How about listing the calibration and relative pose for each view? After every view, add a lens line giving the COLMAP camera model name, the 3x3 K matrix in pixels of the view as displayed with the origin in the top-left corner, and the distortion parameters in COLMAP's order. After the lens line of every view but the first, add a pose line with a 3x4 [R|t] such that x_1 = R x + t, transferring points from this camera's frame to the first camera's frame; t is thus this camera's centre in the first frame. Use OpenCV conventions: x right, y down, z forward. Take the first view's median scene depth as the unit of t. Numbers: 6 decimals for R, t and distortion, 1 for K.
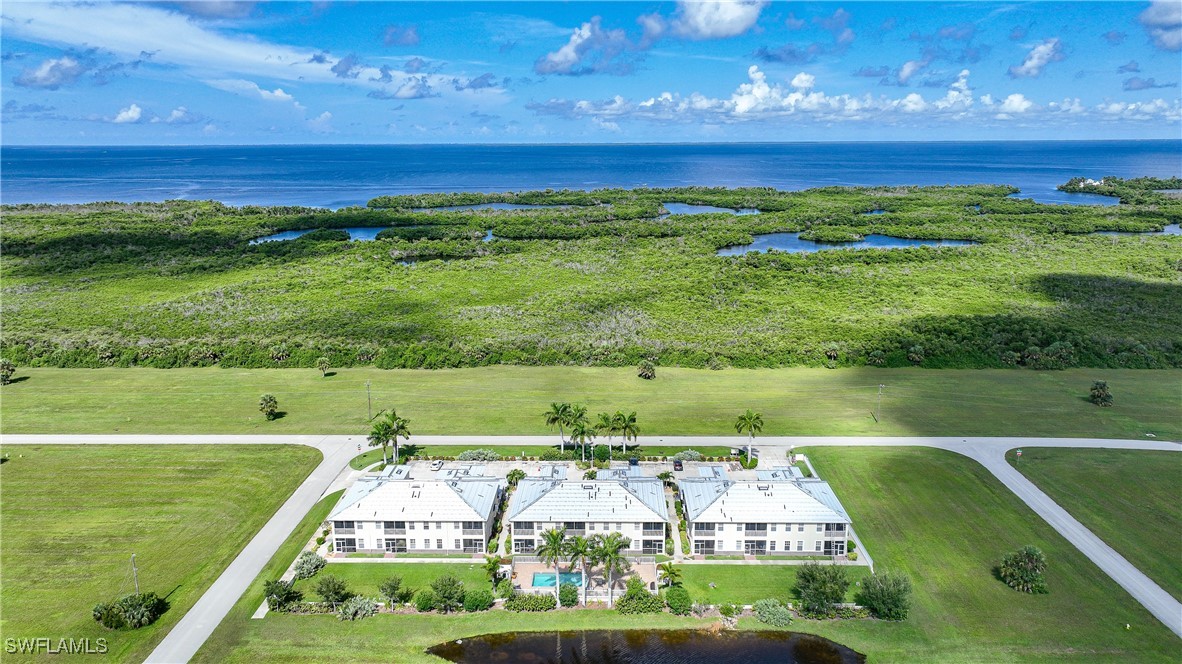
lens RADIAL K [[861.5, 0, 591.0], [0, 861.5, 330.8], [0, 0, 1]] dist [0.001744, 0.016879]
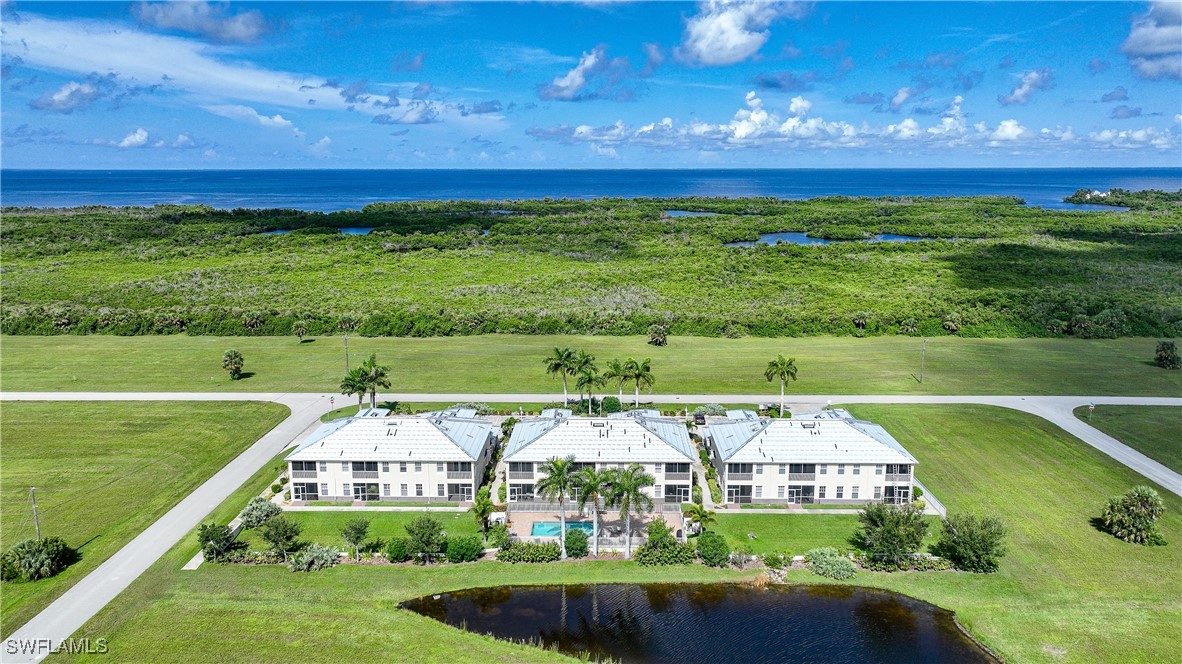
lens RADIAL K [[861.5, 0, 590.1], [0, 861.5, 328.3], [0, 0, 1]] dist [0.001744, 0.016879]
pose [[0.999997, 0.001616, 0.001812, -0.010503], [-0.001556, 0.999460, -0.032823, 0.092594], [-0.001865, 0.032820, 0.999460, 0.130806]]
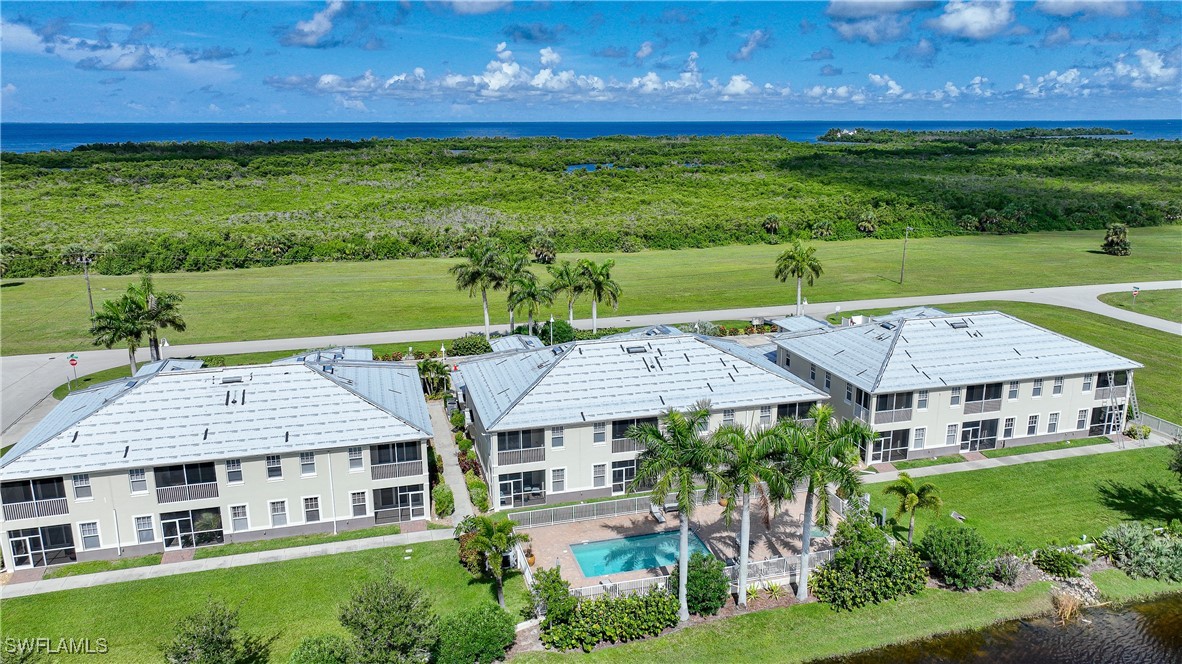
lens RADIAL K [[861.5, 0, 600.7], [0, 861.5, 330.0], [0, 0, 1]] dist [0.001744, 0.016879]
pose [[0.957790, -0.069987, 0.278819, -0.119081], [0.064652, 0.997507, 0.028297, 0.125845], [-0.280104, -0.009076, 0.959927, 0.451739]]
